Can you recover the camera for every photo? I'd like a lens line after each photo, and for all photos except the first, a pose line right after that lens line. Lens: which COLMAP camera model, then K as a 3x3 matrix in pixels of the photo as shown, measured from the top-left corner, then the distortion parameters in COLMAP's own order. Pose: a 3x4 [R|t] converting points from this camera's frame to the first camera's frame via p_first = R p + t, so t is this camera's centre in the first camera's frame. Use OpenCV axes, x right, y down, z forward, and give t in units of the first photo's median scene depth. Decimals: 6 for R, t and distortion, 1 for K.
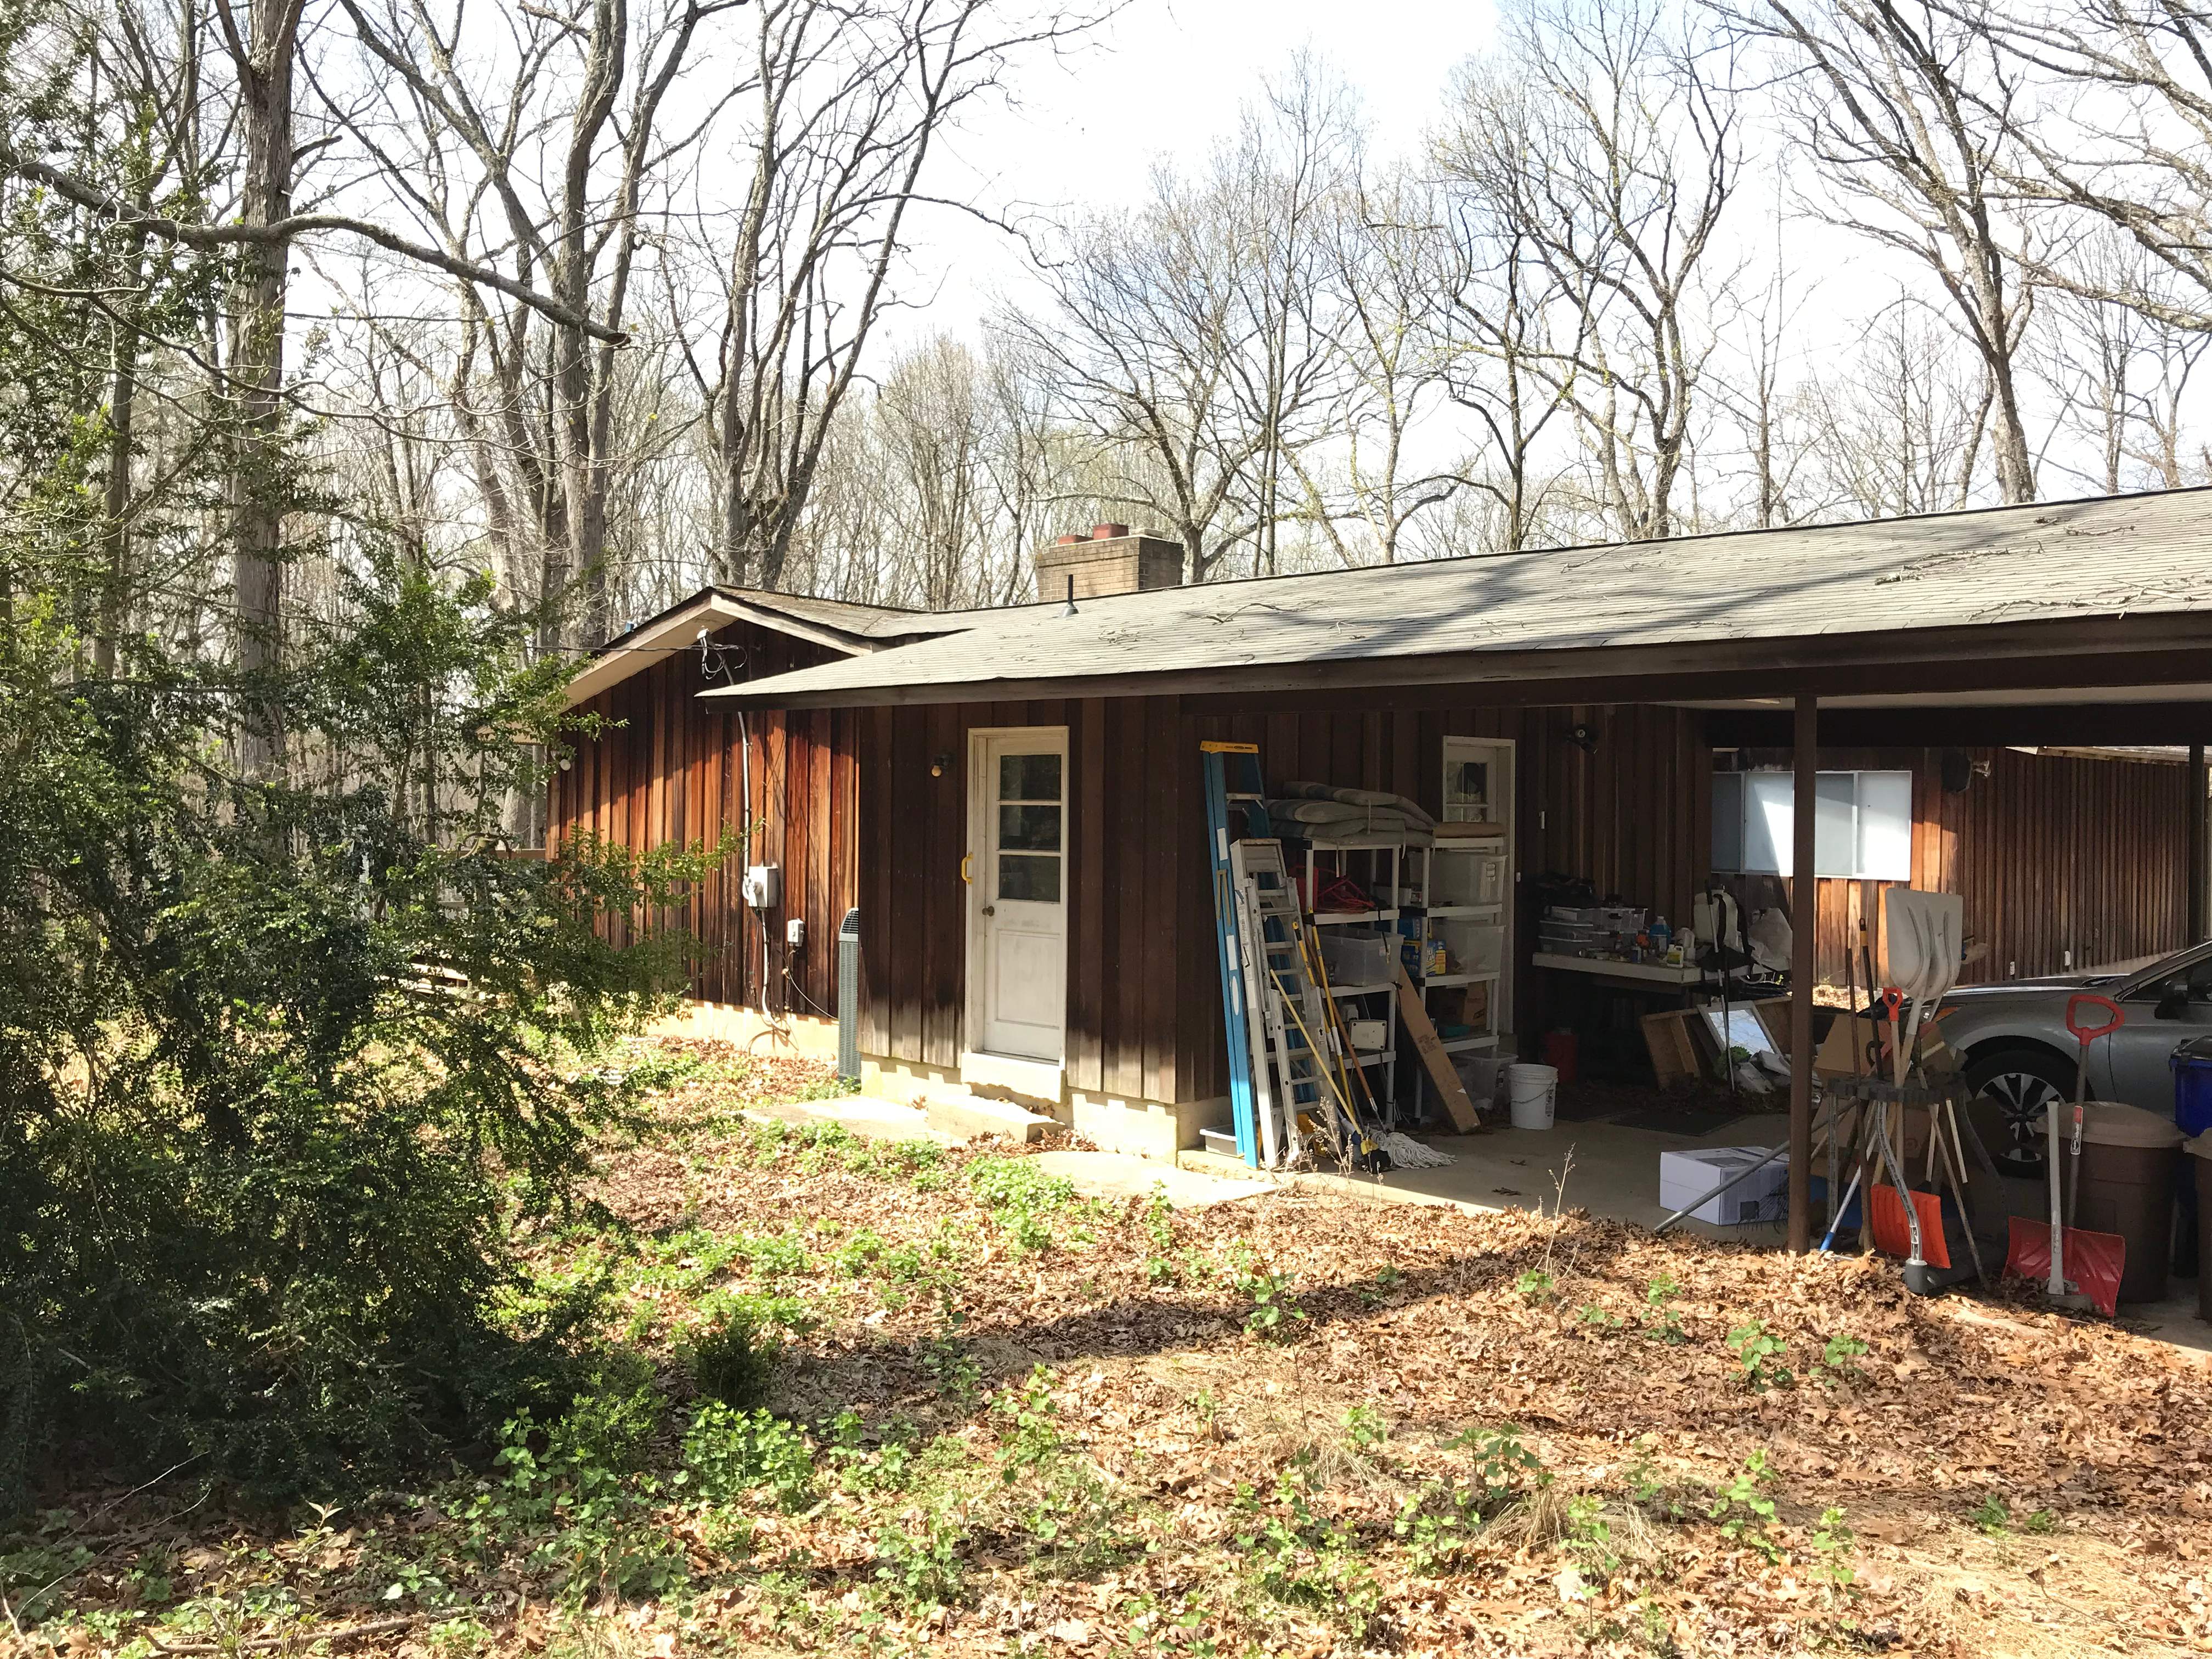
lens RADIAL K [[1820.4, 0, 1112.5], [0, 1820.4, 826.6], [0, 0, 1]] dist [0.056657, -0.041816]
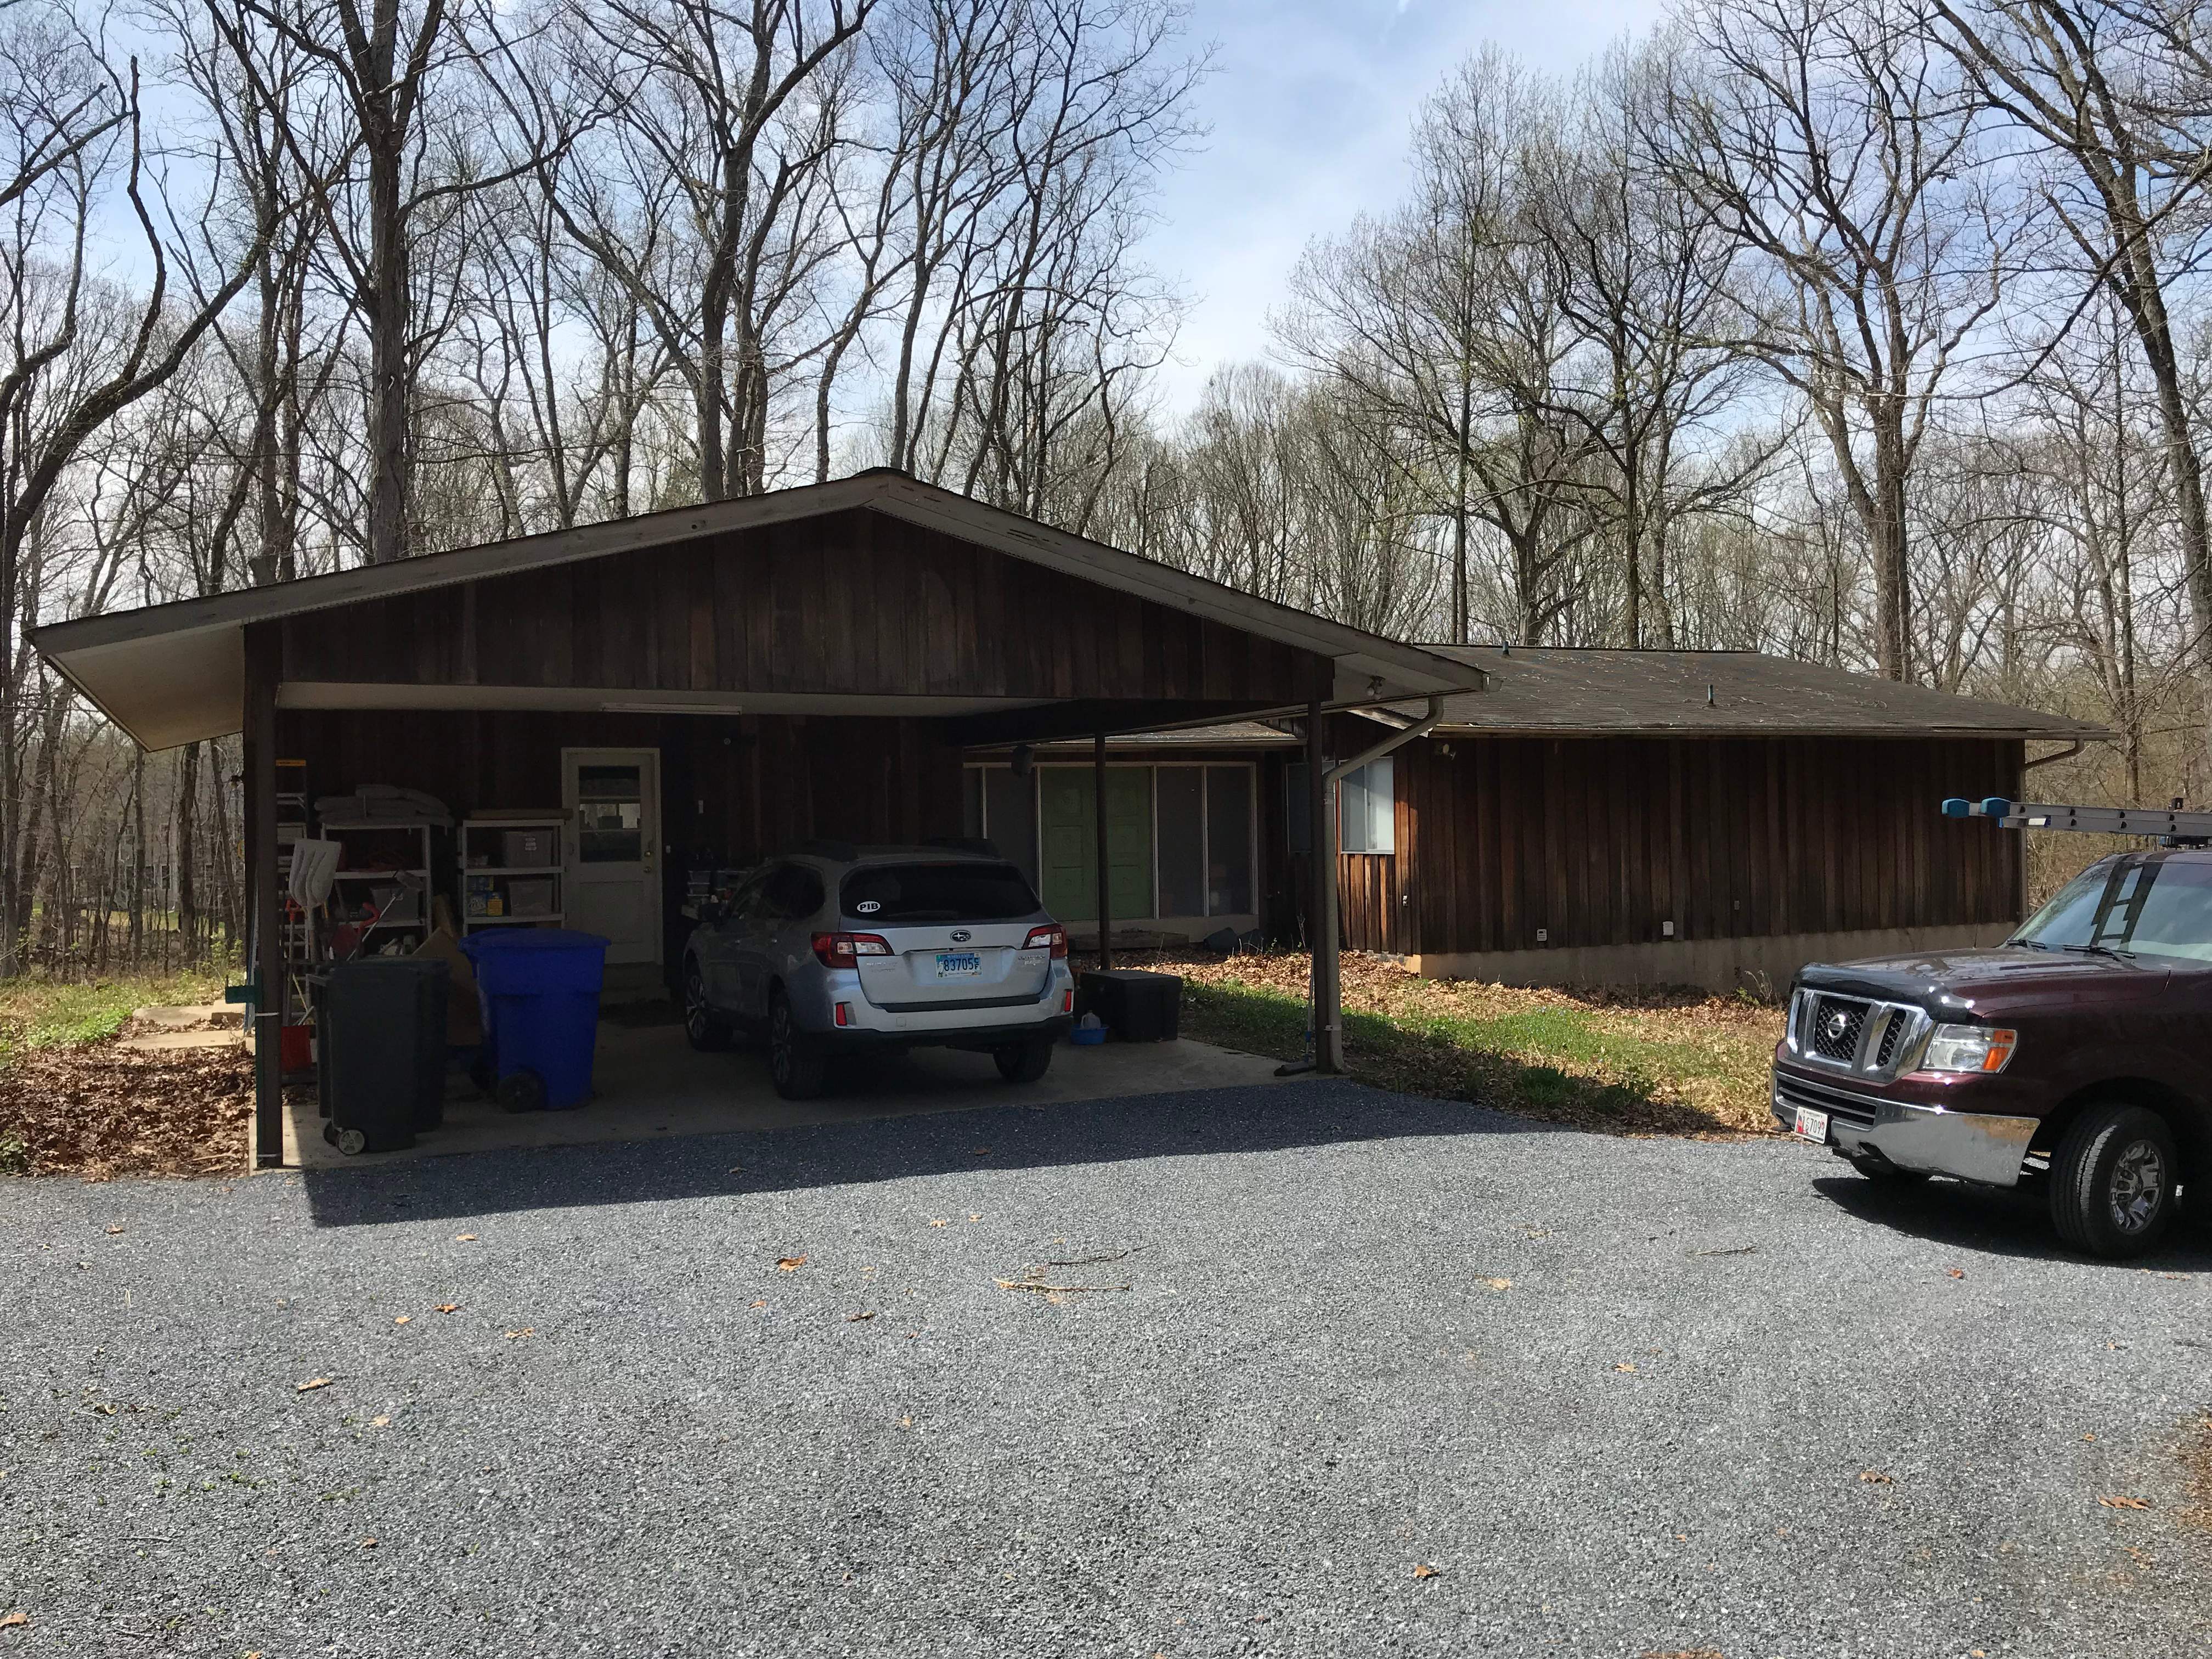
lens RADIAL K [[1820.4, 0, 1112.5], [0, 1820.4, 826.6], [0, 0, 1]] dist [0.056657, -0.041816]
pose [[0.919740, -0.015915, -0.392206, 1.107023], [0.015158, 0.999872, -0.005027, 0.023883], [0.392236, -0.001321, 0.919864, -0.120171]]
